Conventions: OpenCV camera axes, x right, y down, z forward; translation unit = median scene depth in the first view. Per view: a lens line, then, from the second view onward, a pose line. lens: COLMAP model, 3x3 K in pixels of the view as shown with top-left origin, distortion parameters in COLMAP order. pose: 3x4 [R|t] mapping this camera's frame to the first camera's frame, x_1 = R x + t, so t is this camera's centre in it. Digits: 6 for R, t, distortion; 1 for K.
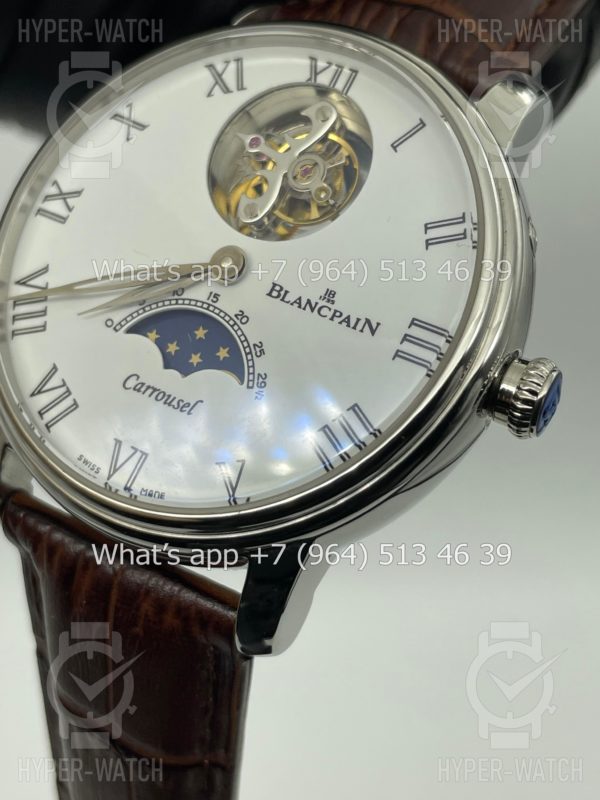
lens RADIAL K [[1248.3, 0, 304.1], [0, 1248.3, 395.2], [0, 0, 1]] dist [0.113758, 0.000000]
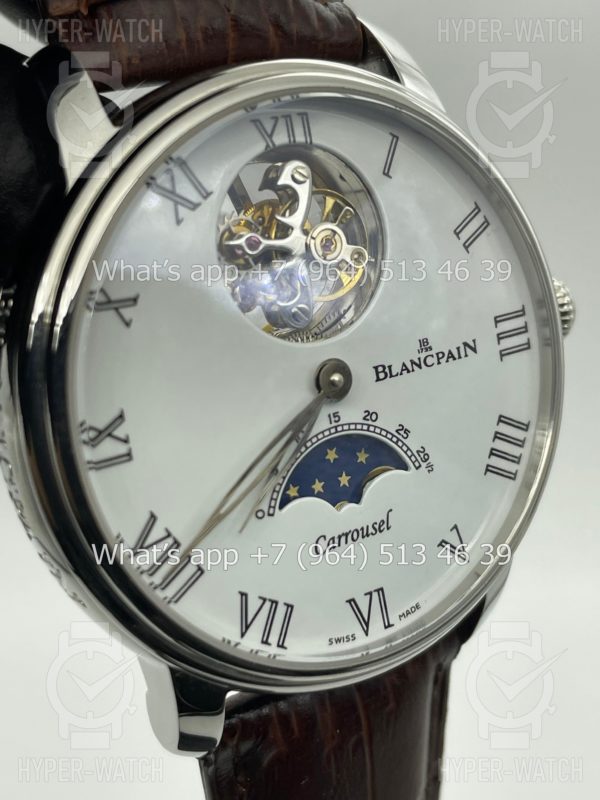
lens RADIAL K [[1248.3, 0, 288.8], [0, 1248.3, 402.0], [0, 0, 1]] dist [0.113758, 0.000000]
pose [[0.475417, -0.642234, 0.601260, -0.638781], [0.304523, 0.761320, 0.572414, -0.628617], [-0.825375, -0.089038, 0.557520, 0.520900]]
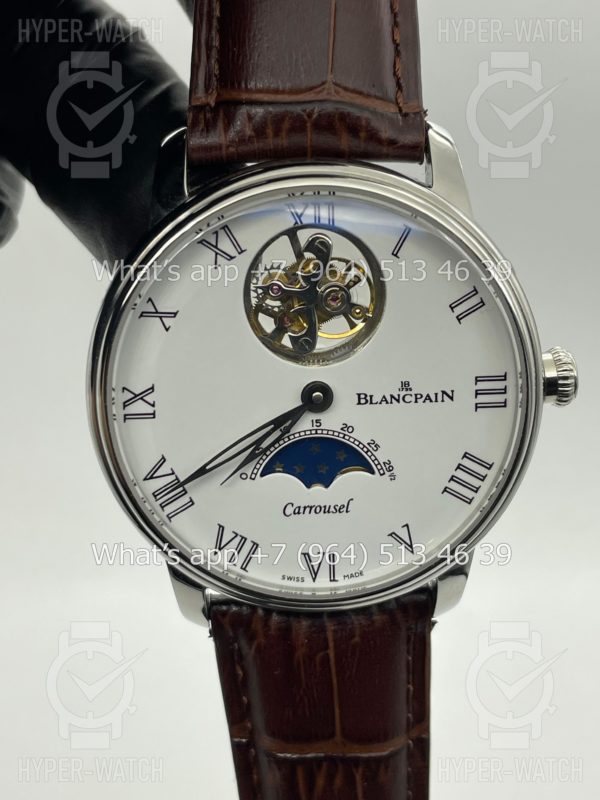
lens RADIAL K [[1248.3, 0, 309.4], [0, 1248.3, 407.2], [0, 0, 1]] dist [0.113758, 0.000000]
pose [[0.816899, -0.521983, 0.245377, -0.383164], [0.368716, 0.799748, 0.473764, -0.698340], [-0.443536, -0.296543, 0.845776, -0.061178]]
